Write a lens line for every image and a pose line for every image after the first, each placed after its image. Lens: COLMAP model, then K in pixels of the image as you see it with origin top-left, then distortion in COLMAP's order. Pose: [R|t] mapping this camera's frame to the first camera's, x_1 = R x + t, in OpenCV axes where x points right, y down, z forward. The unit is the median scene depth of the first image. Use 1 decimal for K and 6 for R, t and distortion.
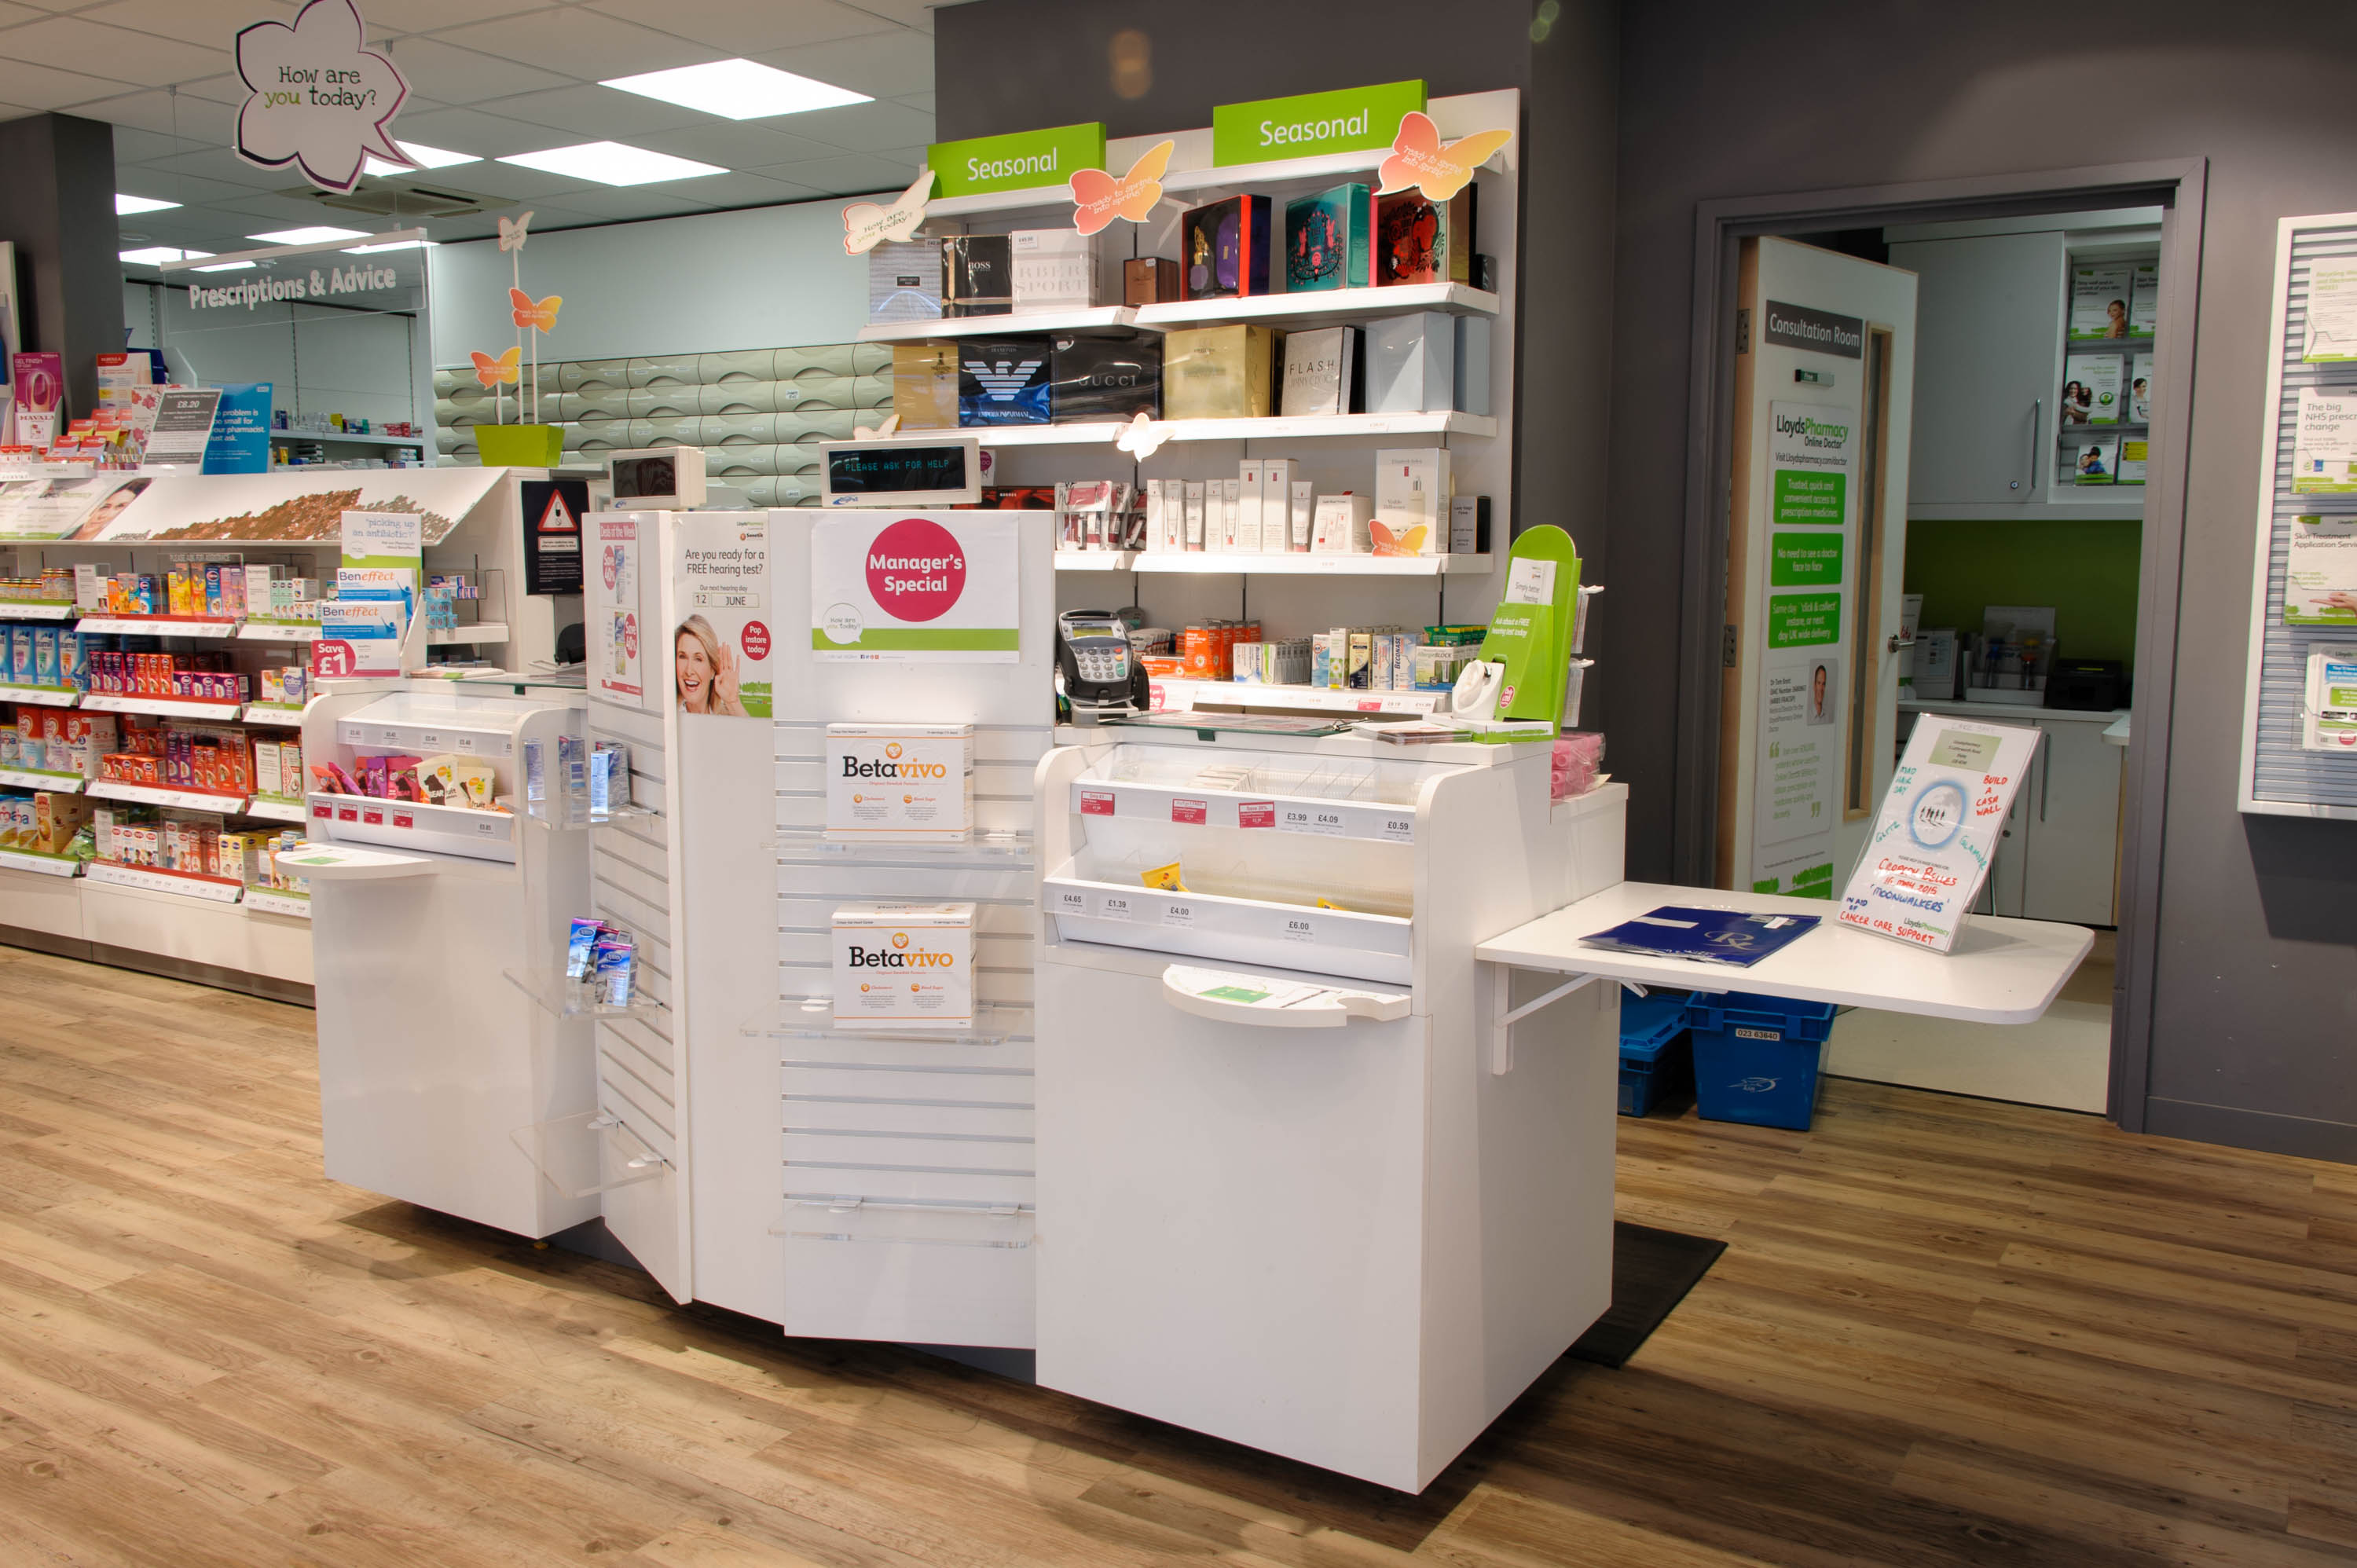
lens RADIAL K [[1945.8, 0, 1178.5], [0, 1945.8, 784.0], [0, 0, 1]] dist [-0.032924, -0.000947]
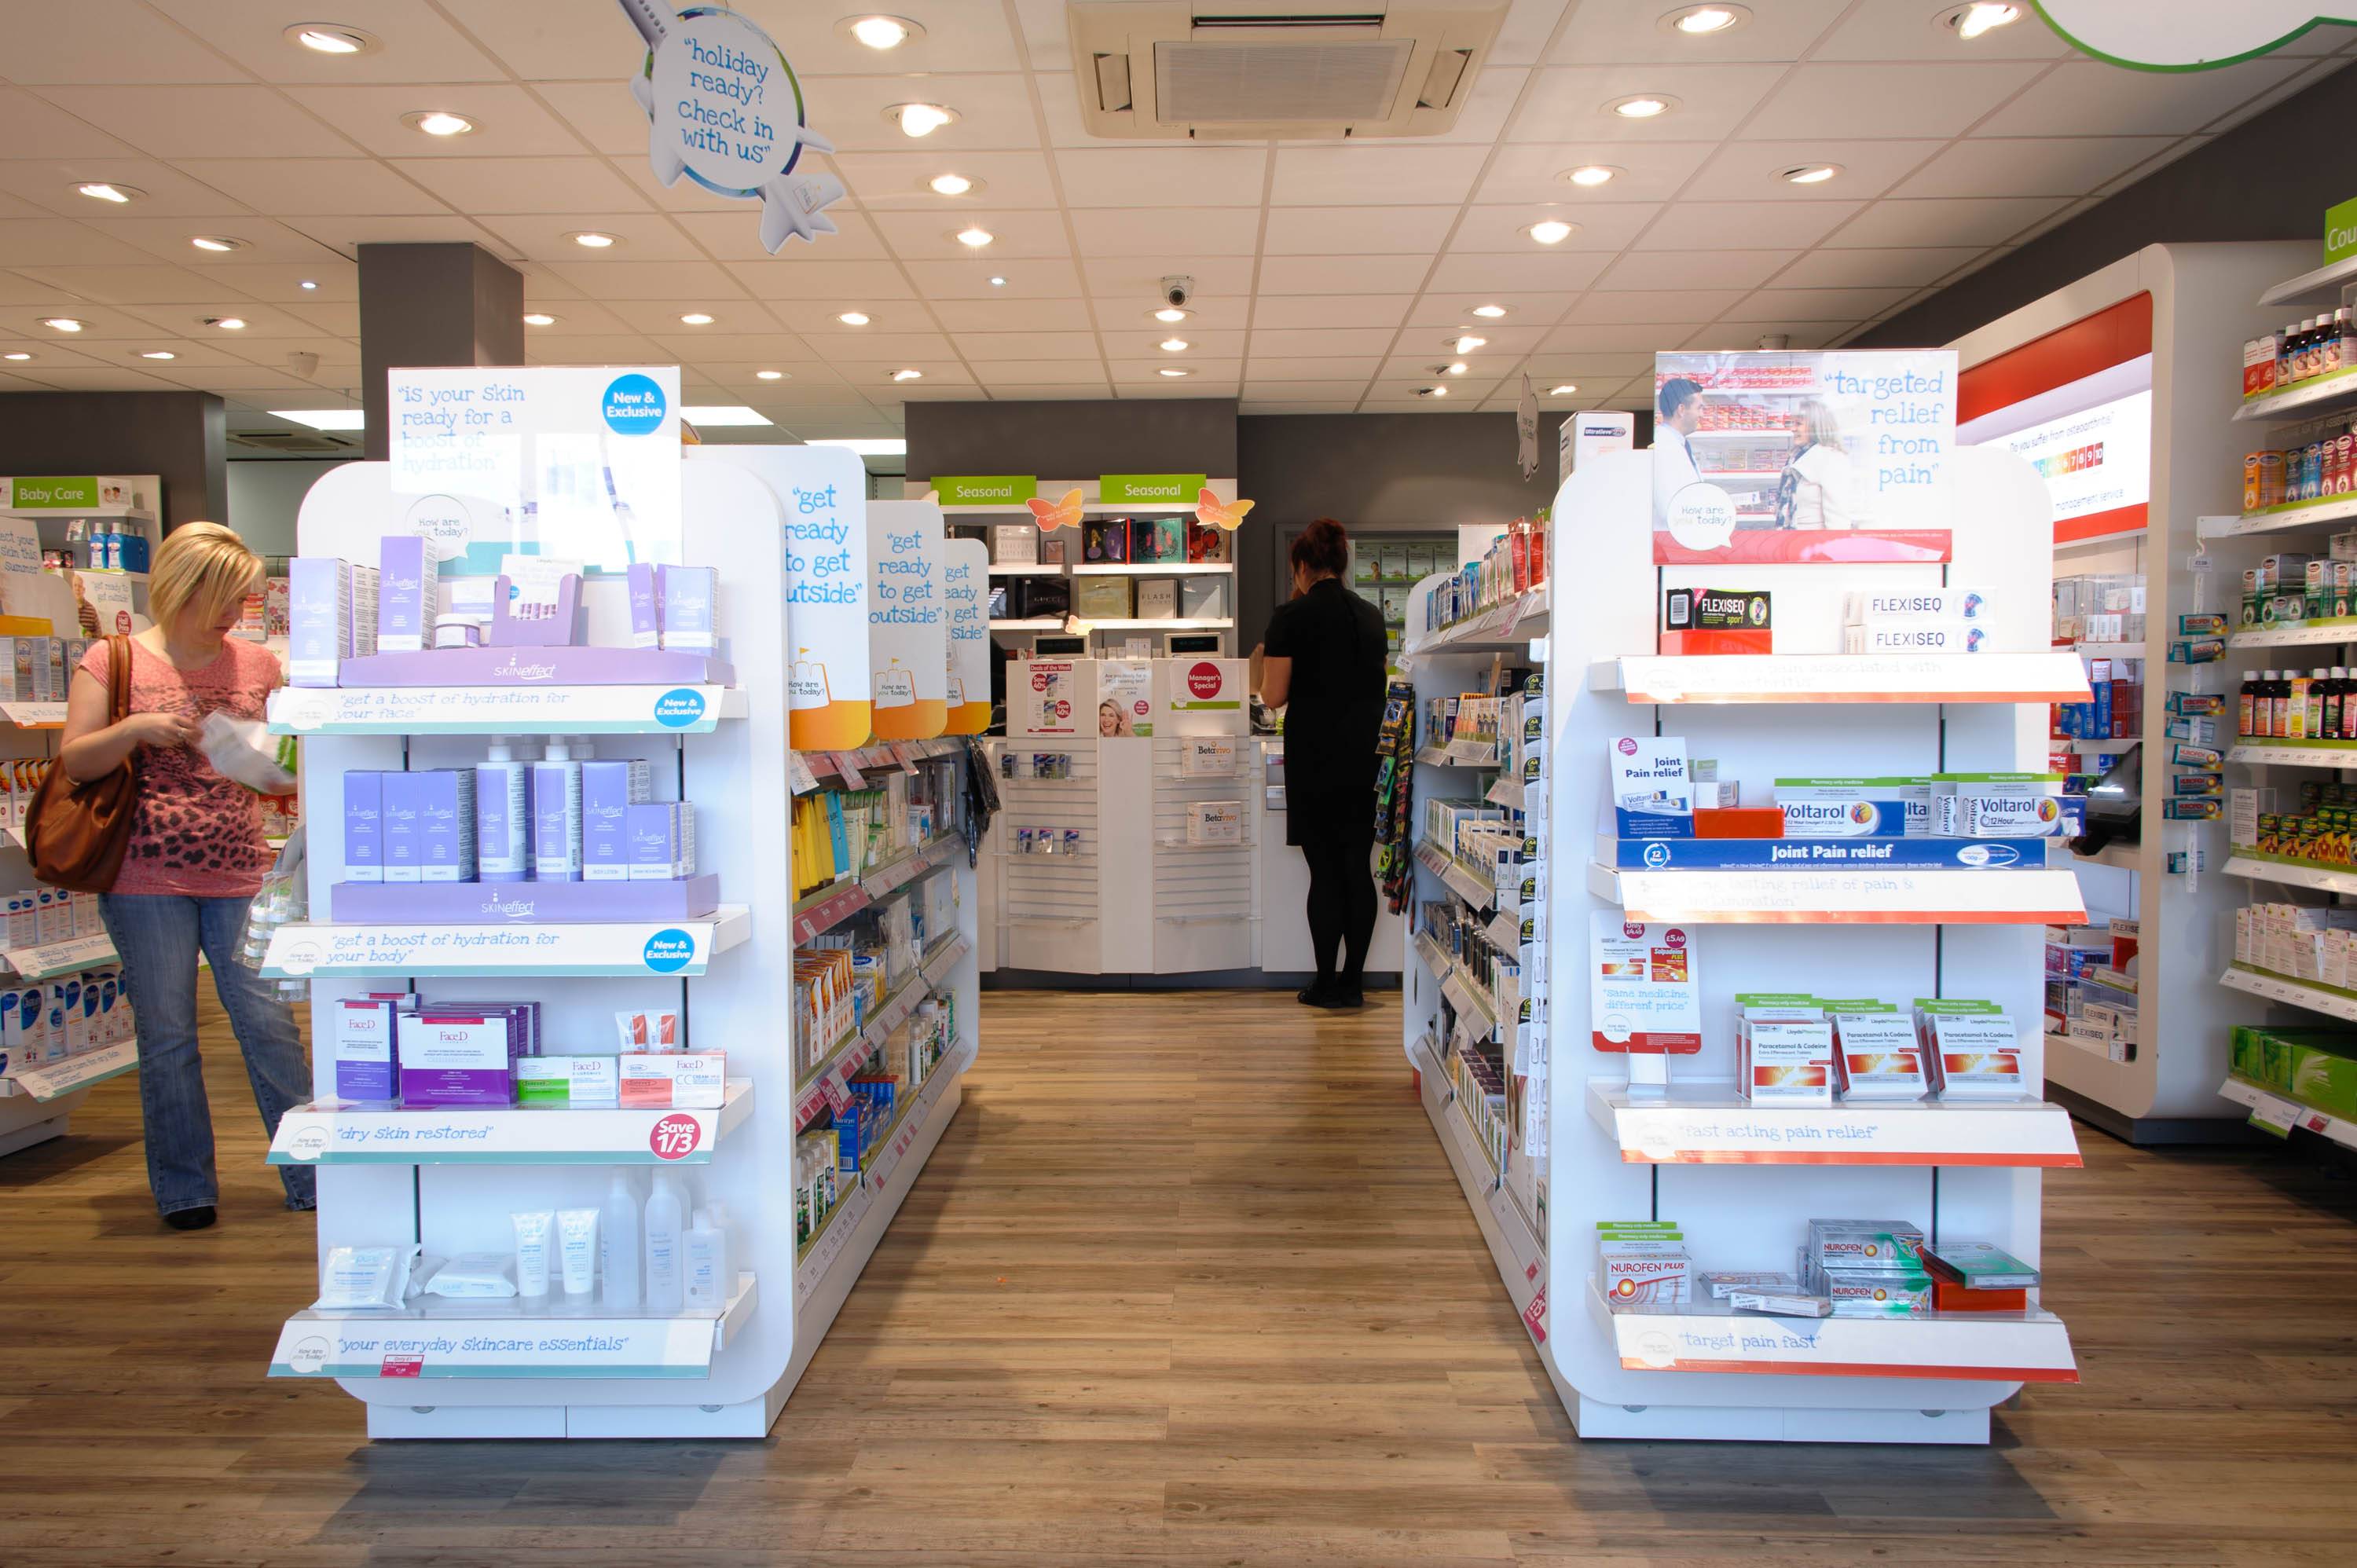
lens RADIAL K [[1945.8, 0, 1178.5], [0, 1945.8, 784.0], [0, 0, 1]] dist [-0.032924, -0.000947]
pose [[0.853727, -0.029801, 0.519868, -1.068716], [0.073400, 0.995280, -0.063484, 0.138512], [-0.515522, 0.092356, 0.851885, -0.874759]]
